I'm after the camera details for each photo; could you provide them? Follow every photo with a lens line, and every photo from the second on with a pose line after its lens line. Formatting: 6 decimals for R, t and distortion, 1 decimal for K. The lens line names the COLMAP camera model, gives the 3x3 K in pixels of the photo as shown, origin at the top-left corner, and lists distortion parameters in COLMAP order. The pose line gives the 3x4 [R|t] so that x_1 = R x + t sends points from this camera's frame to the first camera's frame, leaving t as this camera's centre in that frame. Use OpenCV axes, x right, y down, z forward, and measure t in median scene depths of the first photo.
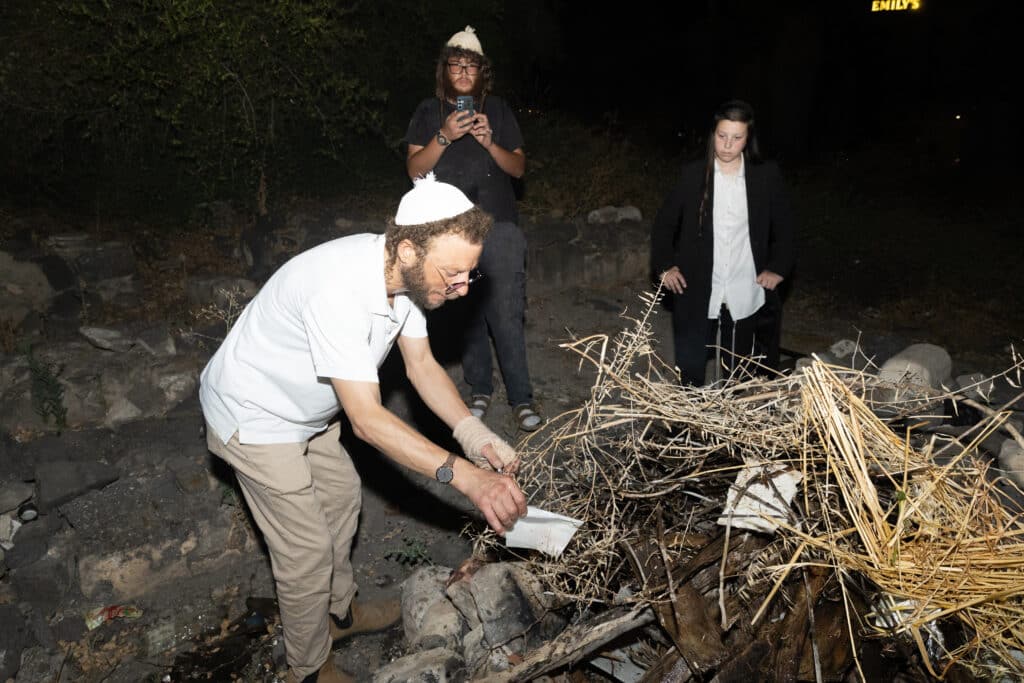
lens RADIAL K [[668.3, 0, 509.3], [0, 668.3, 342.8], [0, 0, 1]] dist [0.006444, 0.001340]
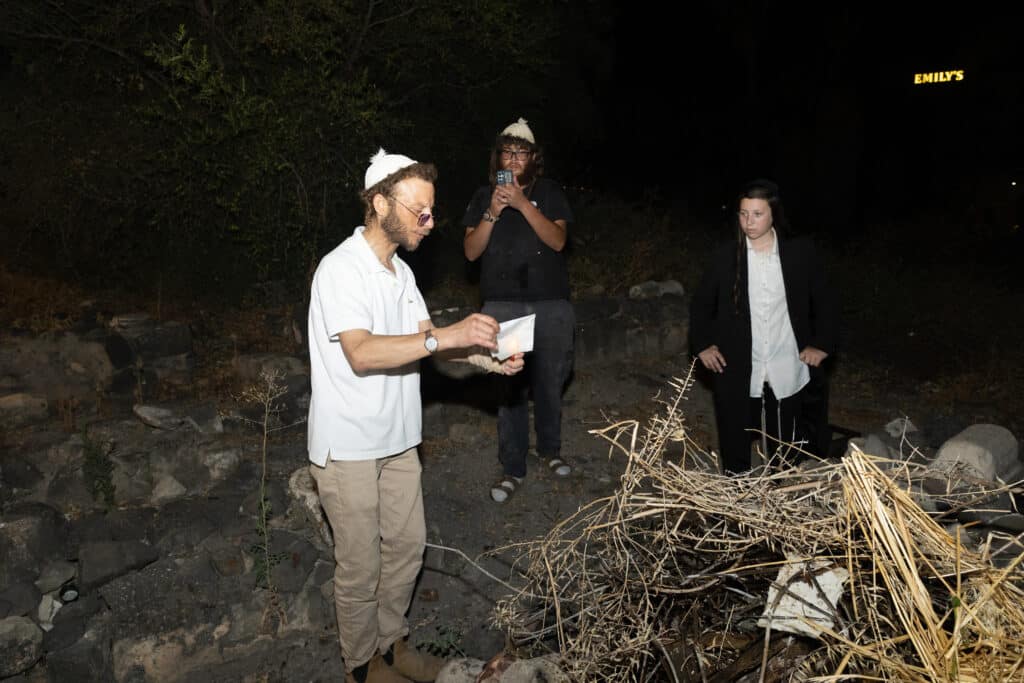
lens RADIAL K [[669.8, 0, 509.2], [0, 669.8, 343.1], [0, 0, 1]] dist [0.005231, 0.003929]
pose [[0.997630, -0.007483, -0.068405, 0.018879], [0.000125, 0.994265, -0.106946, -0.014665], [0.068812, 0.106684, 0.991909, -0.001342]]
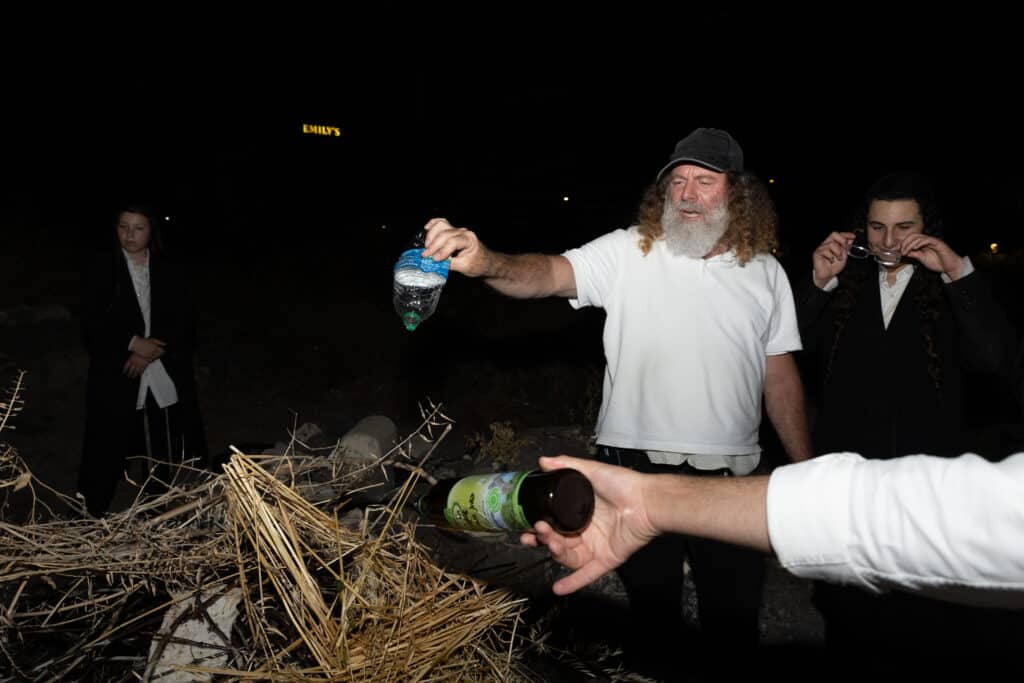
lens RADIAL K [[668.3, 0, 509.3], [0, 668.3, 342.8], [0, 0, 1]] dist [0.006444, 0.001340]
pose [[0.732027, -0.073911, 0.677255, 0.086679], [0.169403, 0.982622, -0.075867, 0.006692], [-0.659878, 0.170266, 0.731826, 0.068636]]
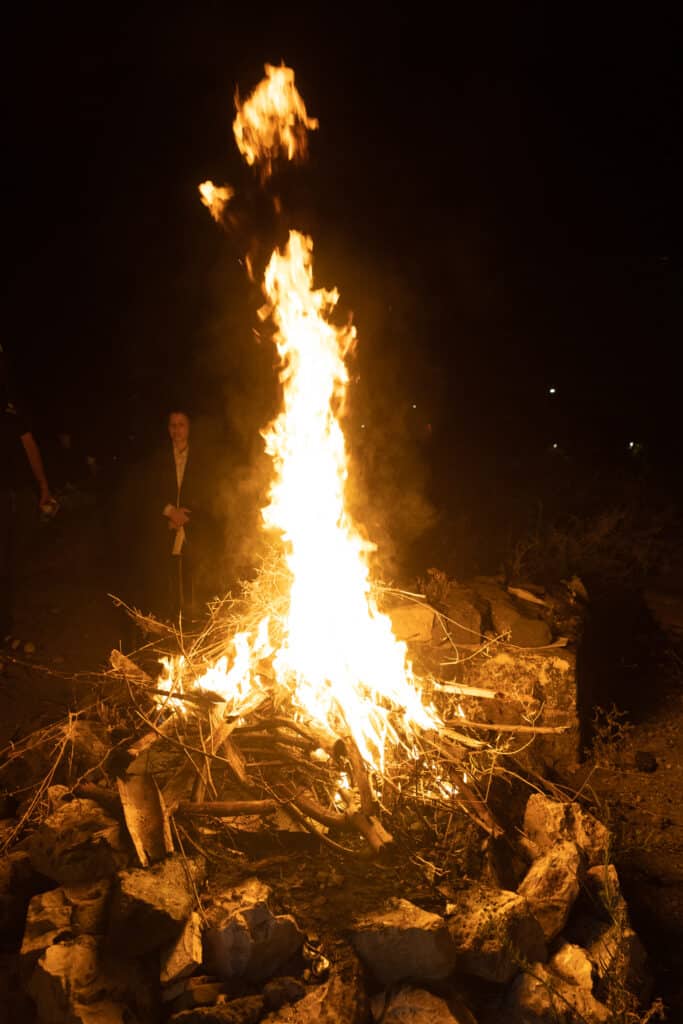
lens RADIAL K [[696.8, 0, 341.5], [0, 696.8, 512.0], [0, 0, 1]] dist [-0.007176, 0.004912]
pose [[0.860392, -0.043934, 0.507736, -0.142143], [0.142395, 0.977322, -0.156730, 0.166405], [-0.489336, 0.207149, 0.847136, -0.338315]]
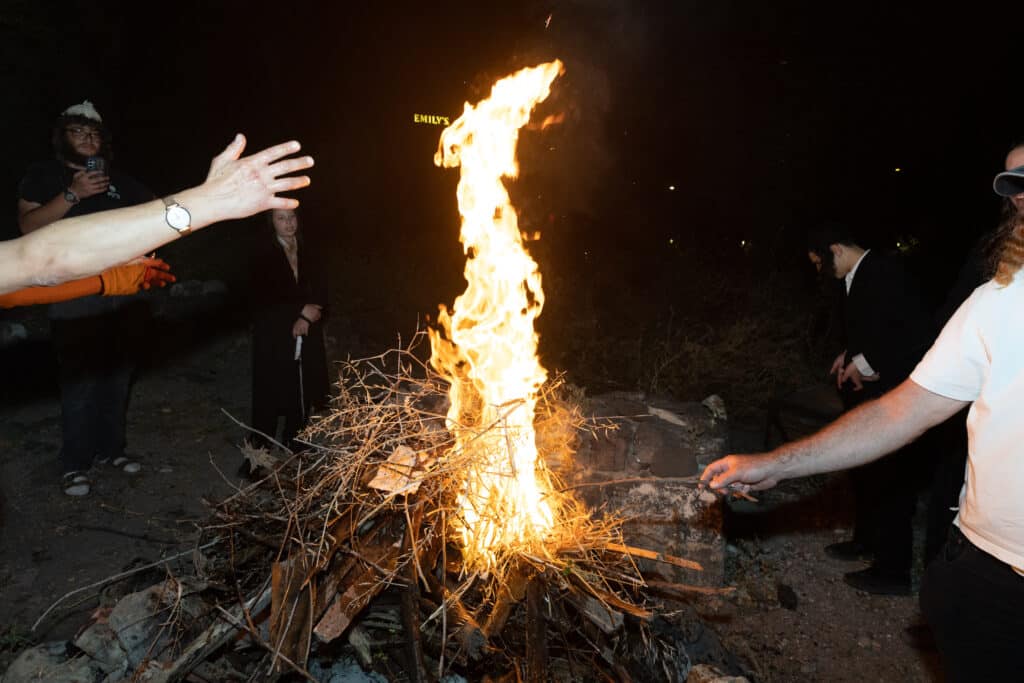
lens RADIAL K [[670.9, 0, 508.9], [0, 670.9, 342.3], [0, 0, 1]] dist [0.007685, 0.001486]
pose [[0.825675, -0.053004, 0.561651, -0.085330], [0.119223, 0.989485, -0.081889, 0.074777], [-0.551405, 0.134576, 0.823312, -0.192385]]
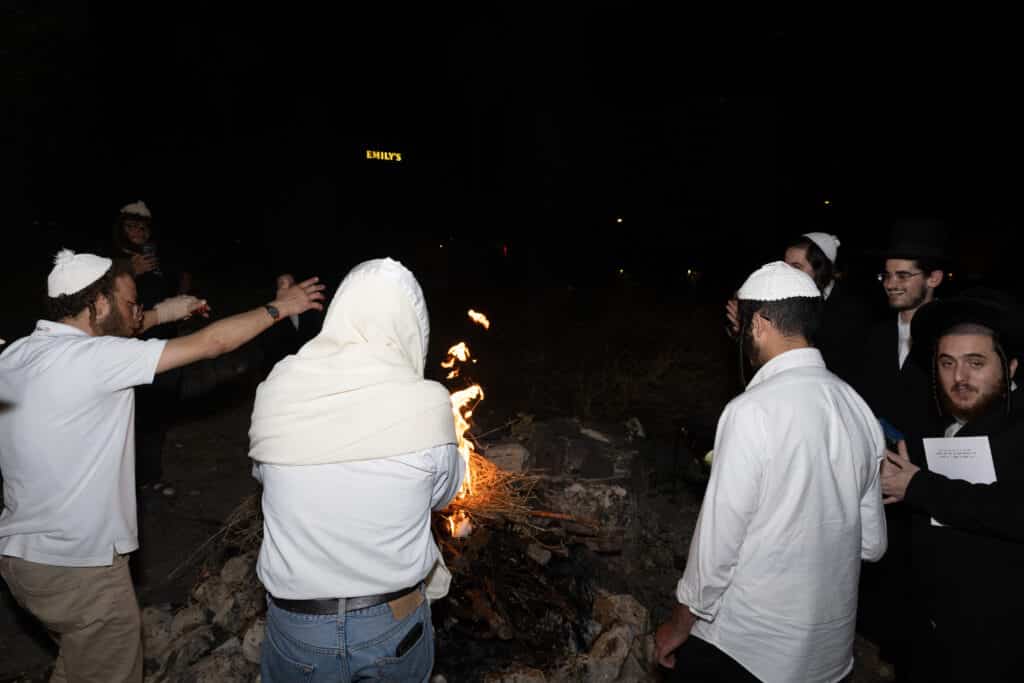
lens RADIAL K [[674.2, 0, 509.6], [0, 674.2, 339.6], [0, 0, 1]] dist [0.014165, 0.001292]
pose [[0.785340, -0.044027, 0.617497, -0.380705], [0.150426, 0.981144, -0.121358, 0.087059], [-0.600511, 0.188195, 0.777155, -0.593474]]
